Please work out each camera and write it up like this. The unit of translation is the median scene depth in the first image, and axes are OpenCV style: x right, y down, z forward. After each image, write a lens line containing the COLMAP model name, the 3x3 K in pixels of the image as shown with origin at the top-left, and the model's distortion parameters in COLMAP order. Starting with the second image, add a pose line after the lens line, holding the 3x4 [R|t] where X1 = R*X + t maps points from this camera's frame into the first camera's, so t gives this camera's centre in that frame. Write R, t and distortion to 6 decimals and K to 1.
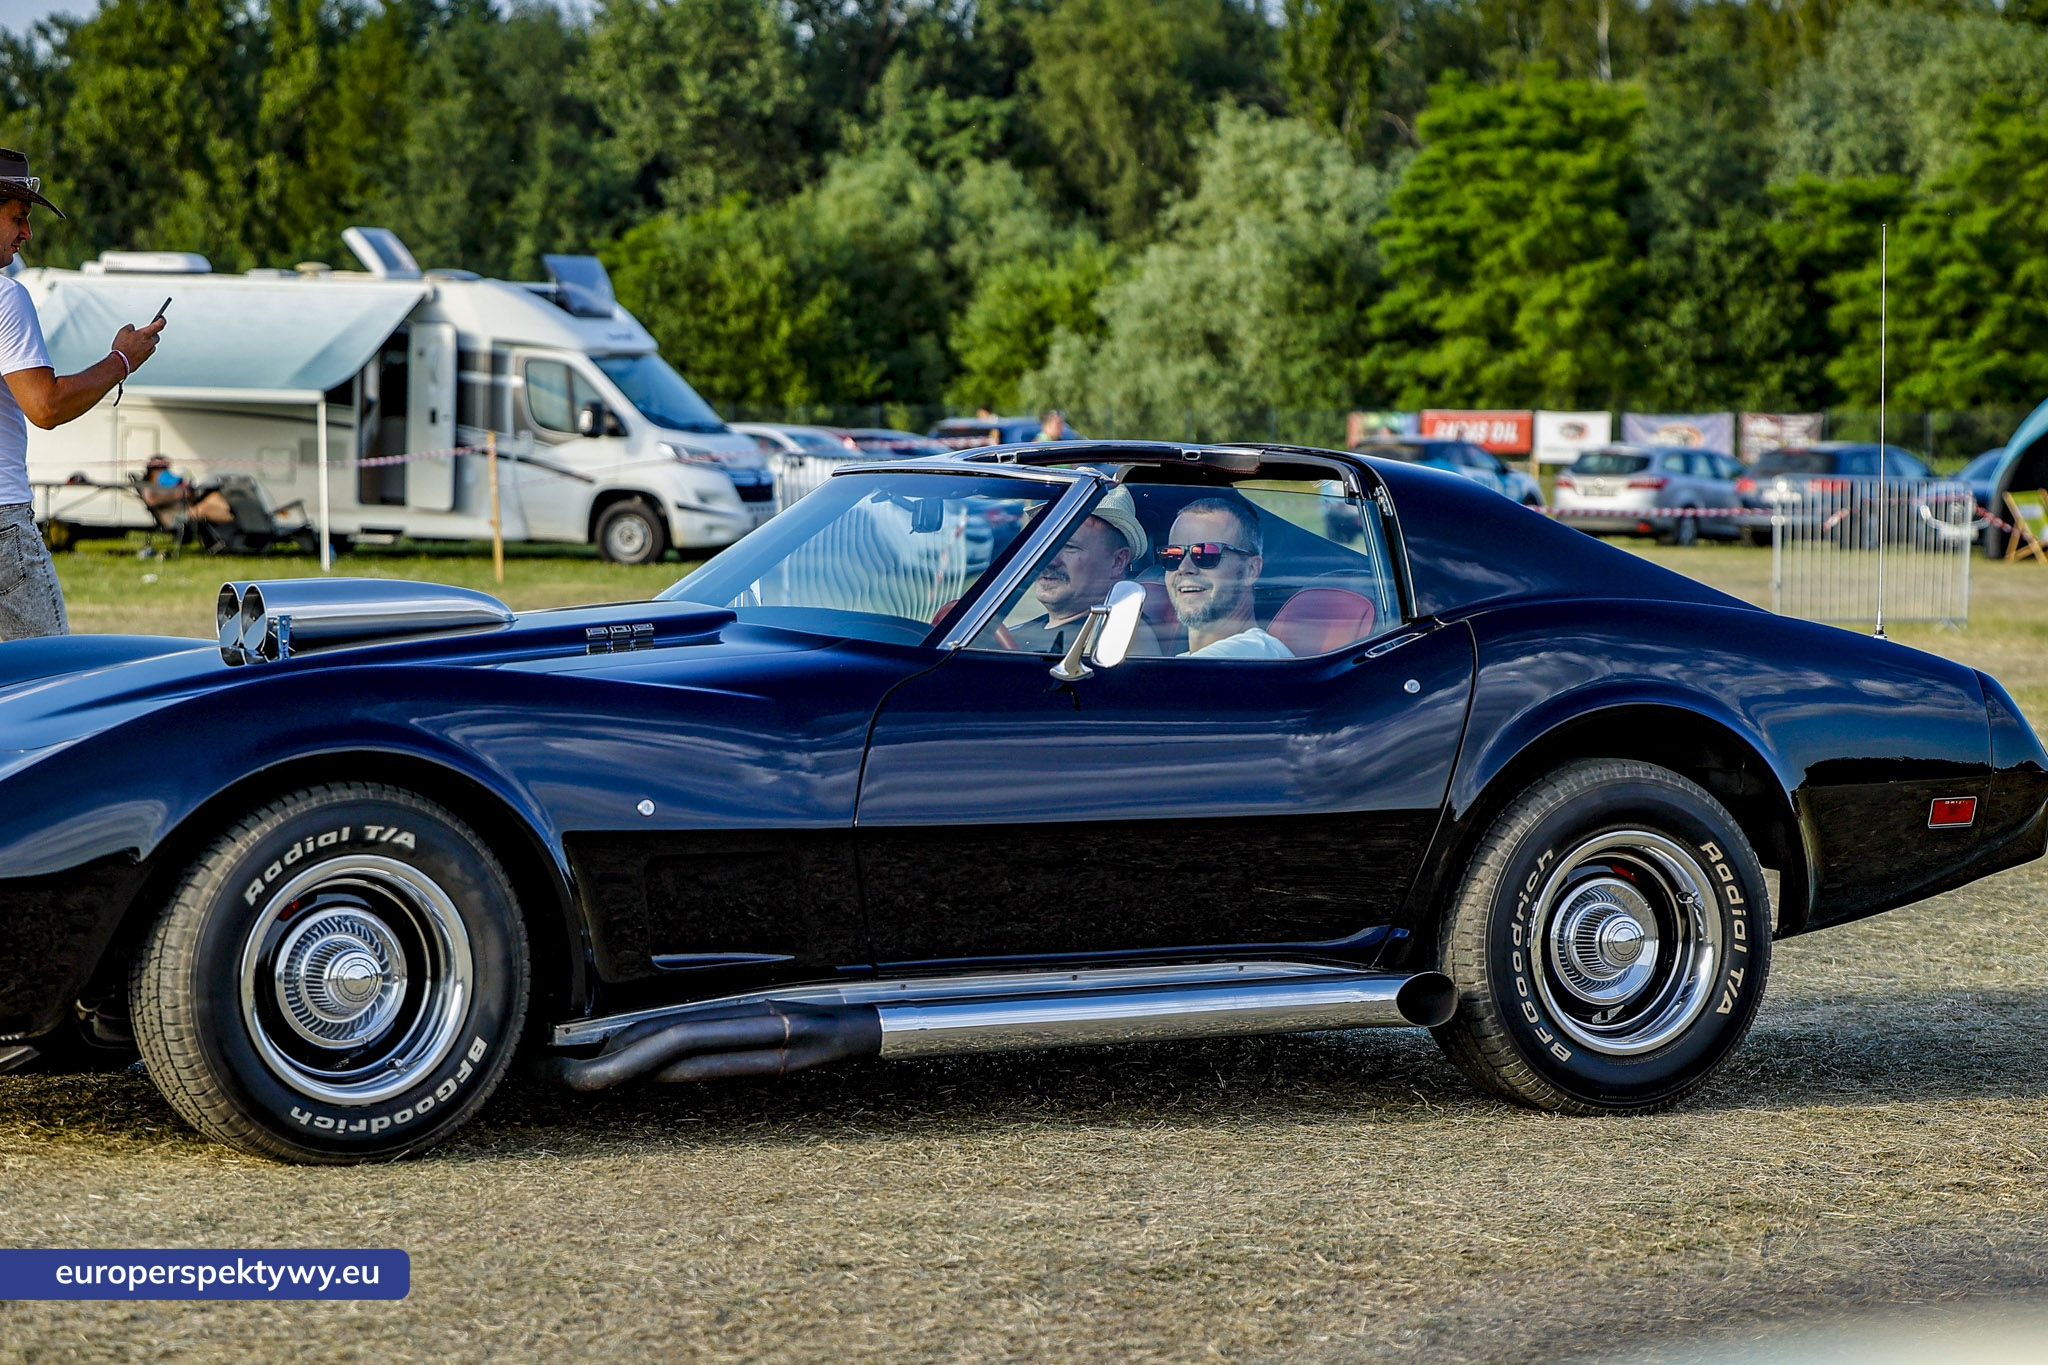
lens RADIAL K [[6076.2, 0, 1028.9], [0, 6076.2, 680.9], [0, 0, 1]] dist [0.248368, 0.000000]
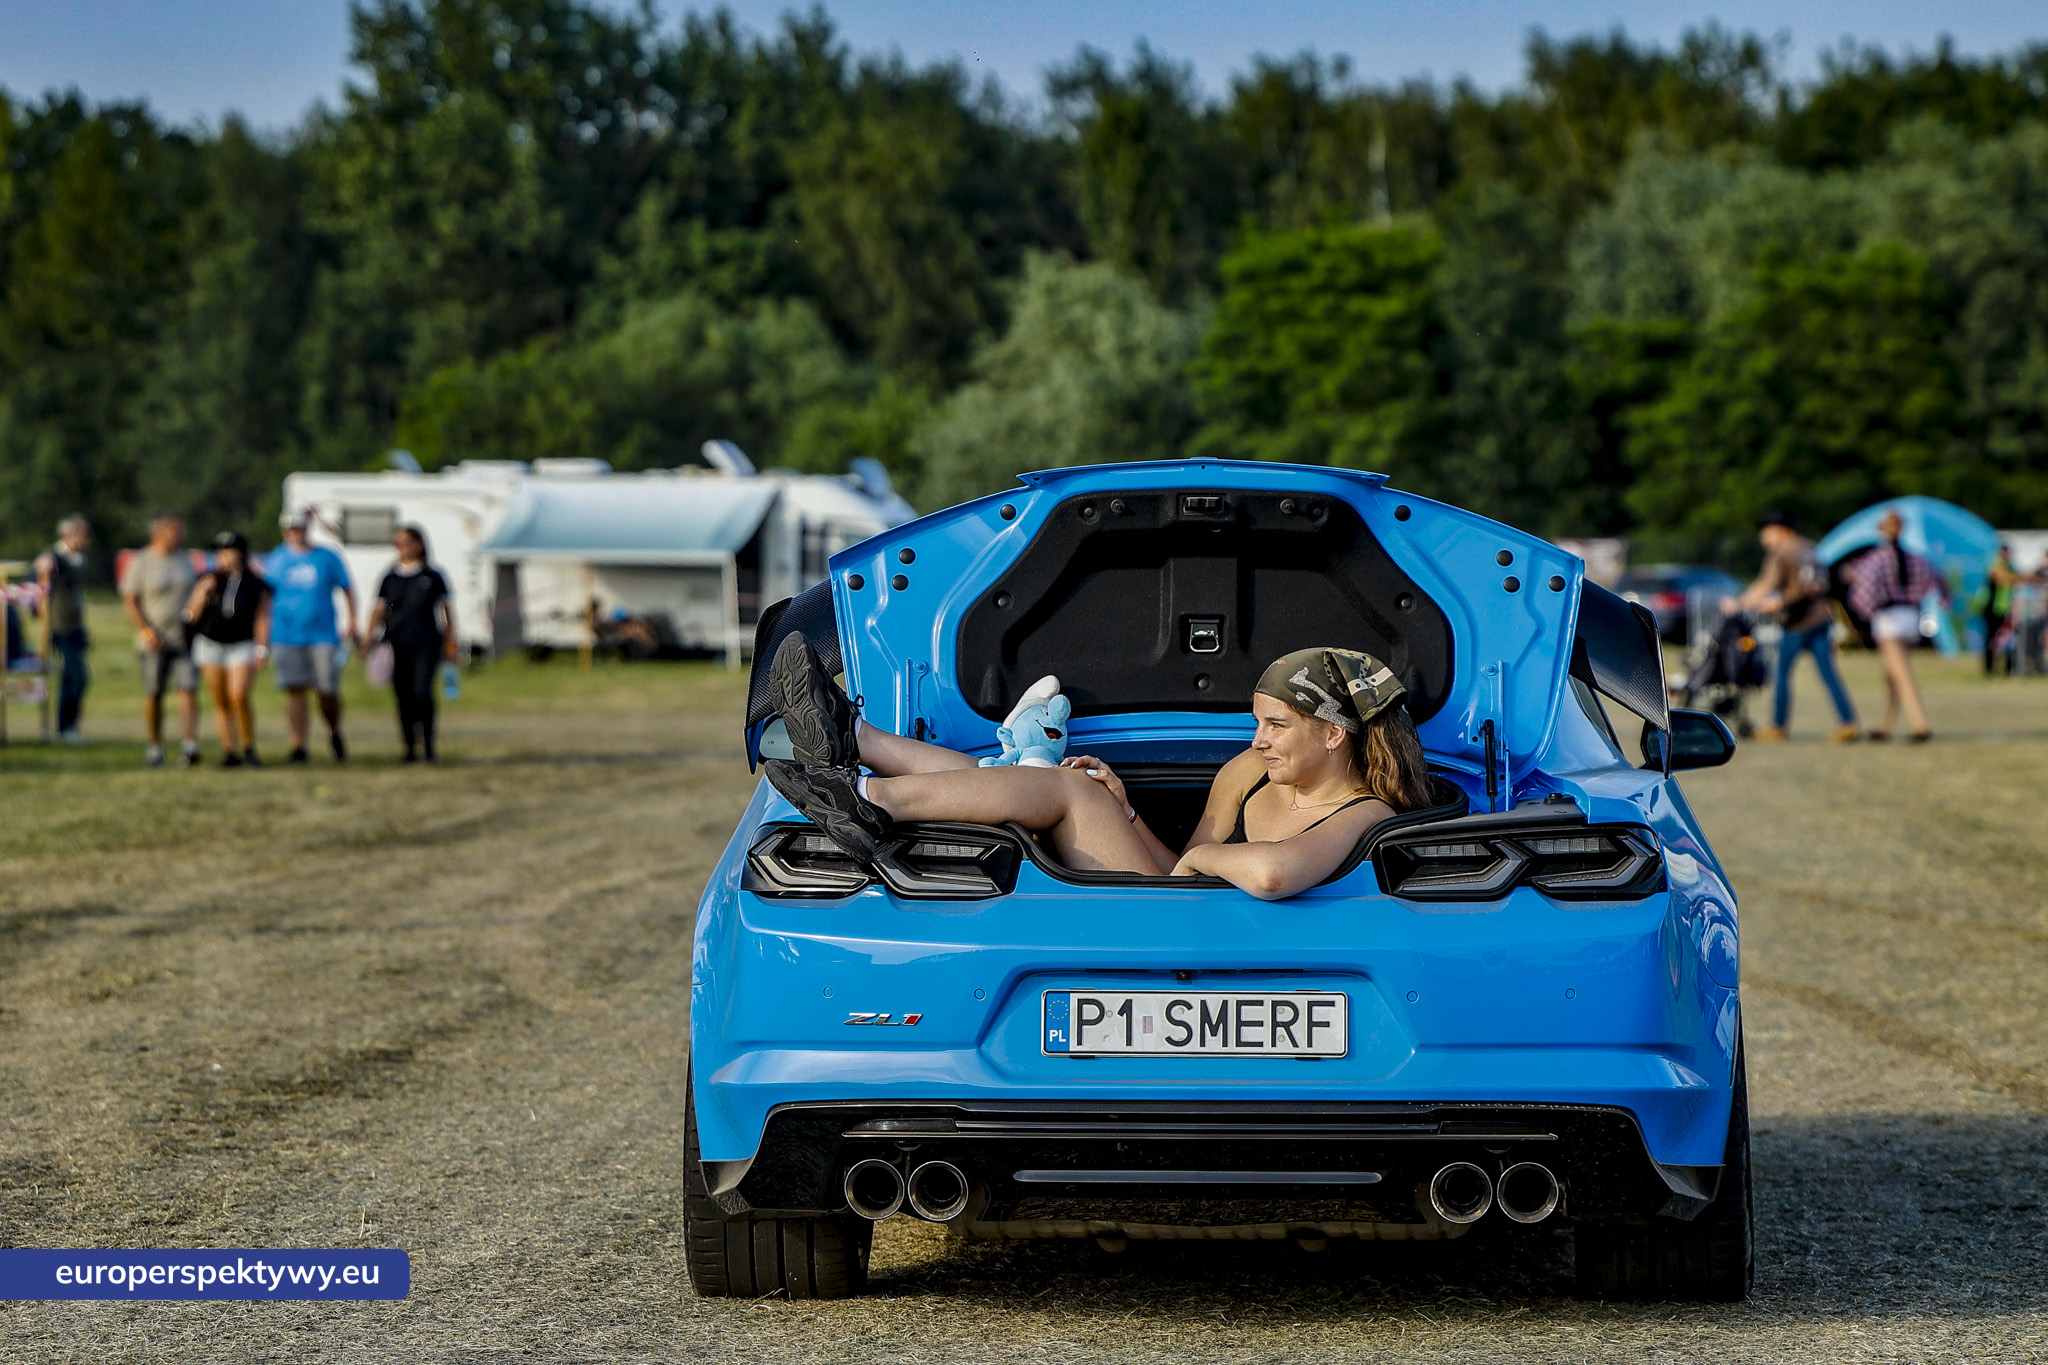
lens RADIAL K [[7531.1, 0, 1019.1], [0, 7531.1, 684.0], [0, 0, 1]] dist [1.026173, 0.000000]
pose [[0.998029, -0.018984, 0.059820, -0.052138], [0.020457, 0.999500, -0.024118, 0.010906], [-0.059333, 0.025295, 0.997918, -0.302823]]
